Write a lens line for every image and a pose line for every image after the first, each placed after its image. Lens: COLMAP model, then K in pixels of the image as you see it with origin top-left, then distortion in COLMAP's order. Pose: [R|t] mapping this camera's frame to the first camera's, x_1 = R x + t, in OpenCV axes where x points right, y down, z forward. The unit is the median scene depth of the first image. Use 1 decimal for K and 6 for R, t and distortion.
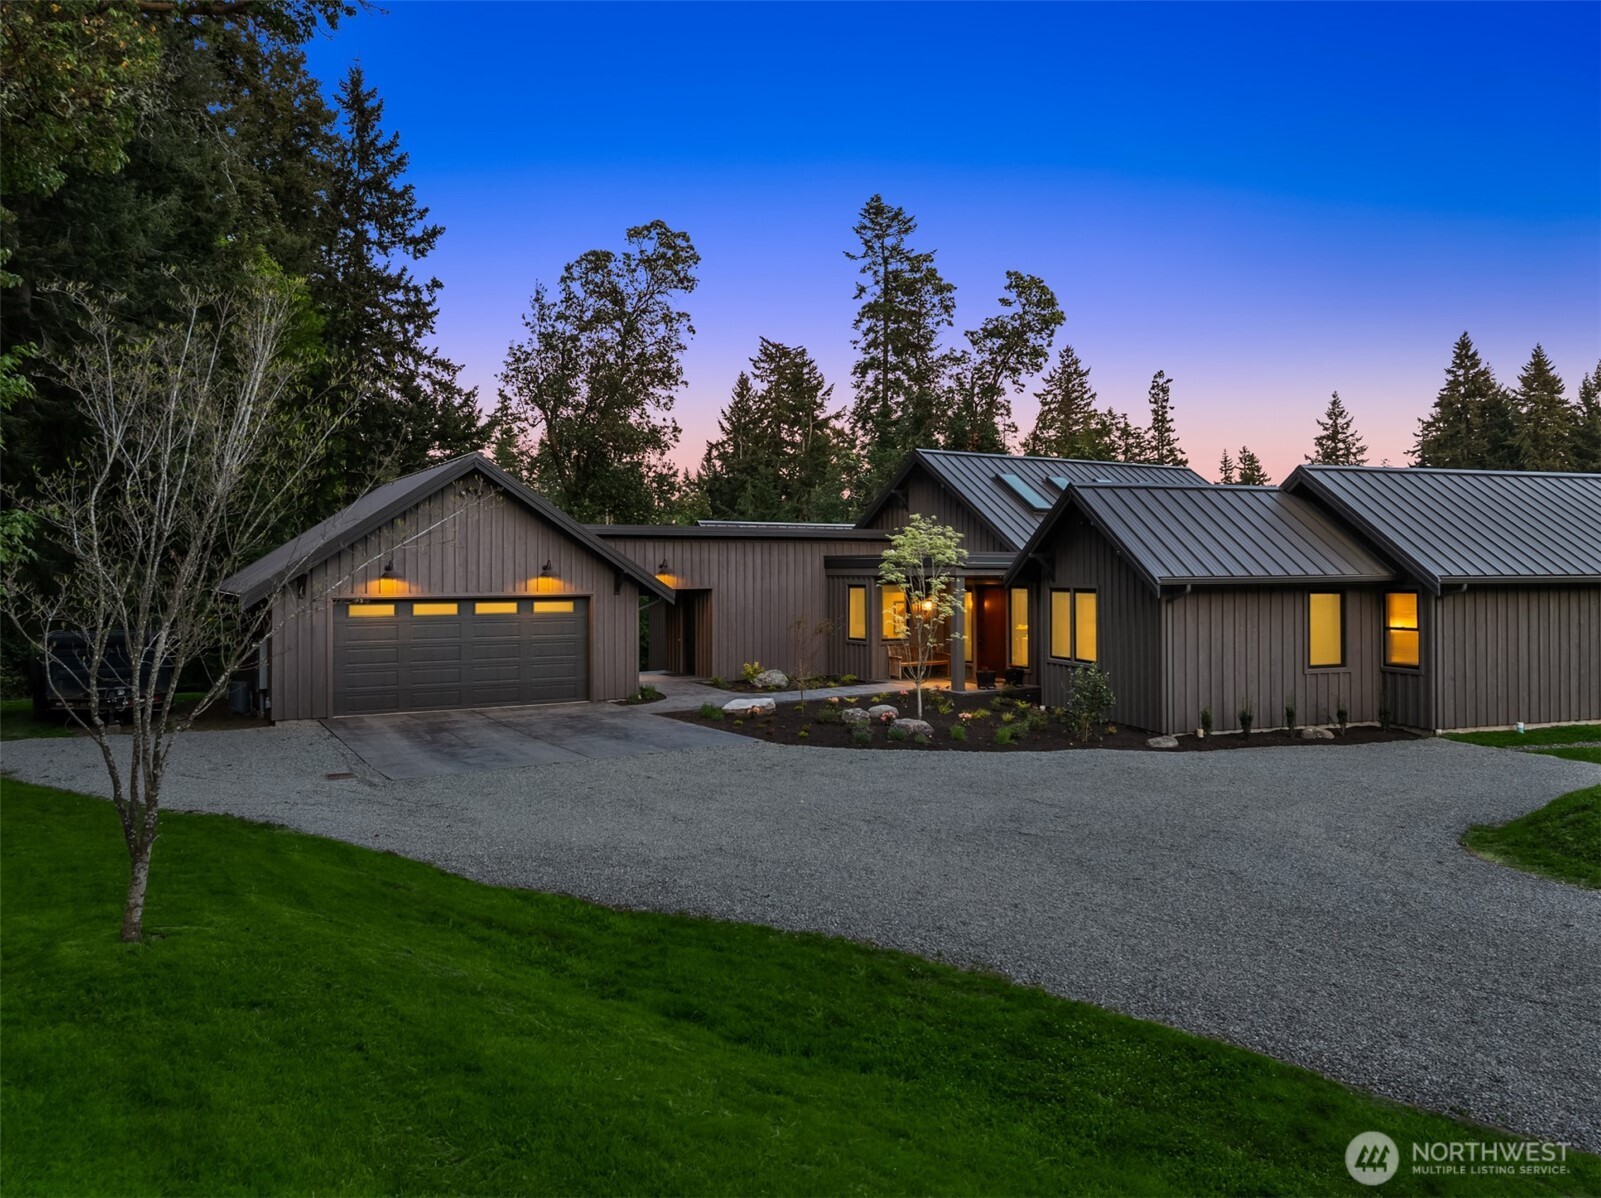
lens RADIAL K [[1119.0, 0, 804.1], [0, 1119.0, 592.0], [0, 0, 1]] dist [-0.032858, -0.000712]
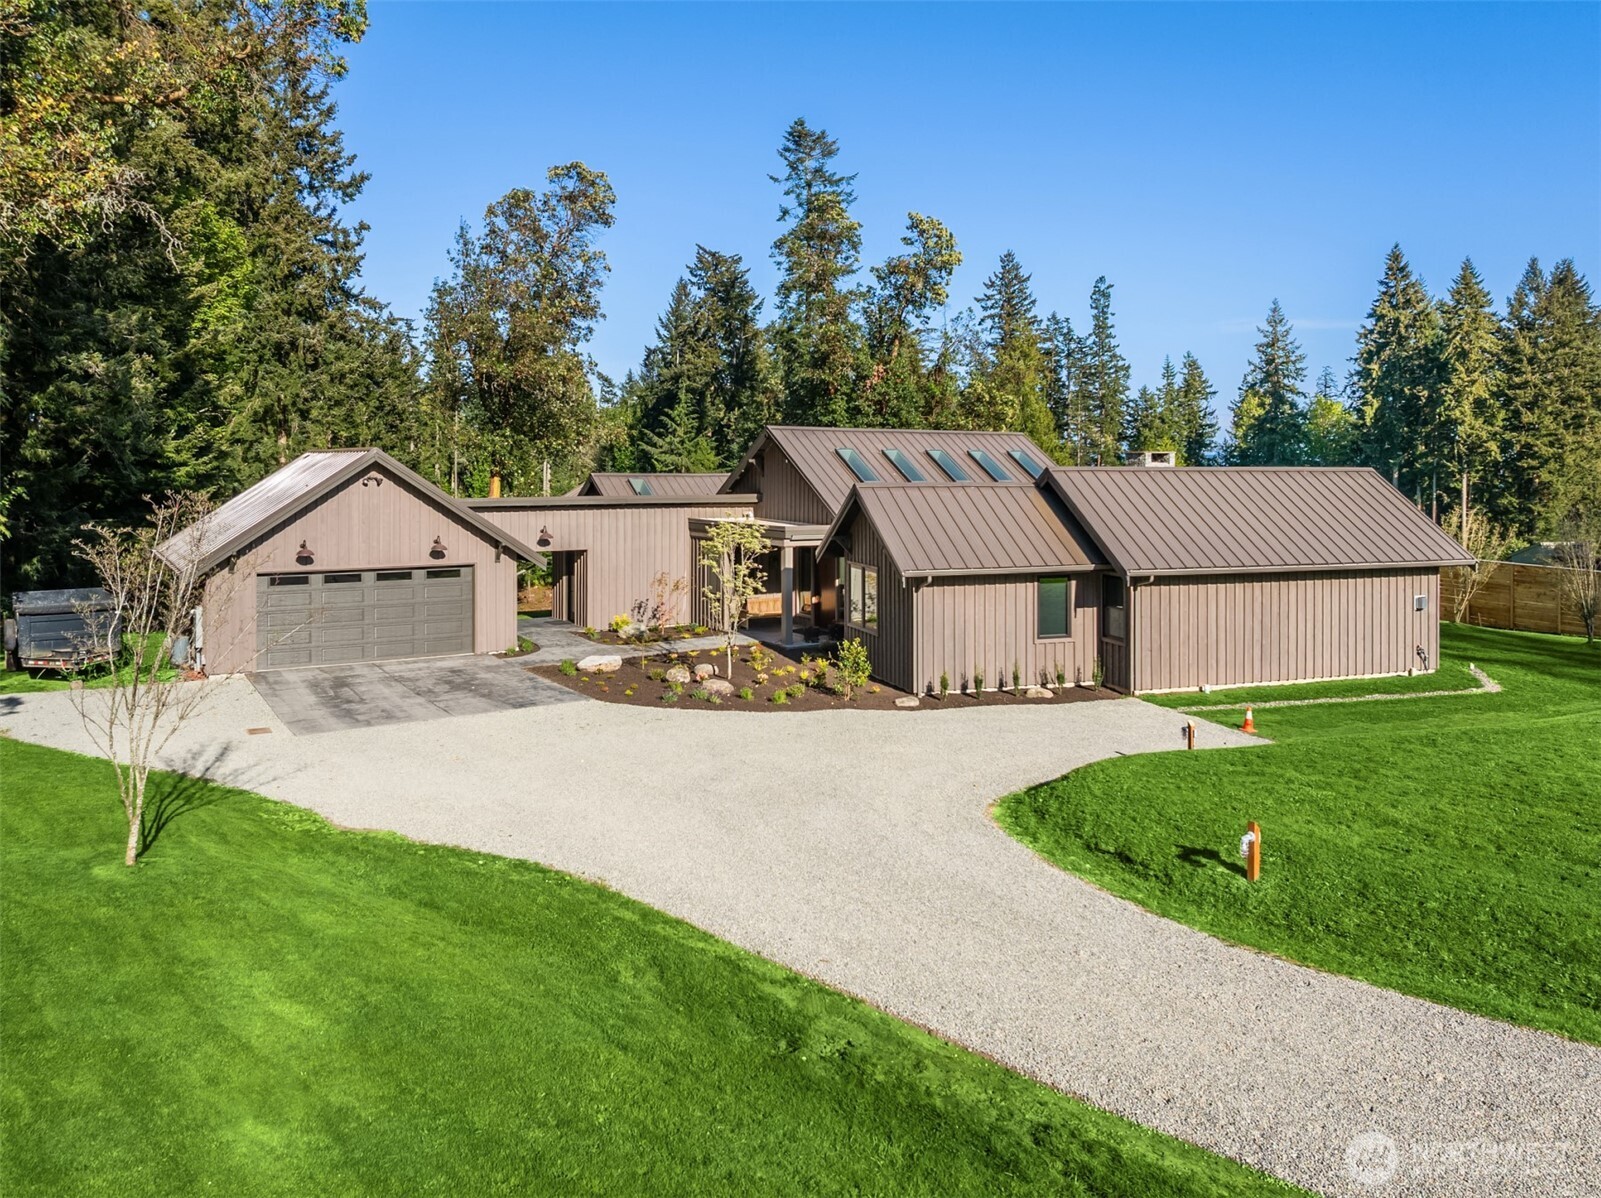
lens RADIAL K [[1180.6, 0, 763.2], [0, 1180.6, 475.5], [0, 0, 1]] dist [-0.058420, 0.051285]
pose [[0.999994, -0.000101, -0.003570, 0.048412], [0.000082, 0.999986, -0.005238, -0.034266], [0.003570, 0.005238, 0.999980, -0.099422]]
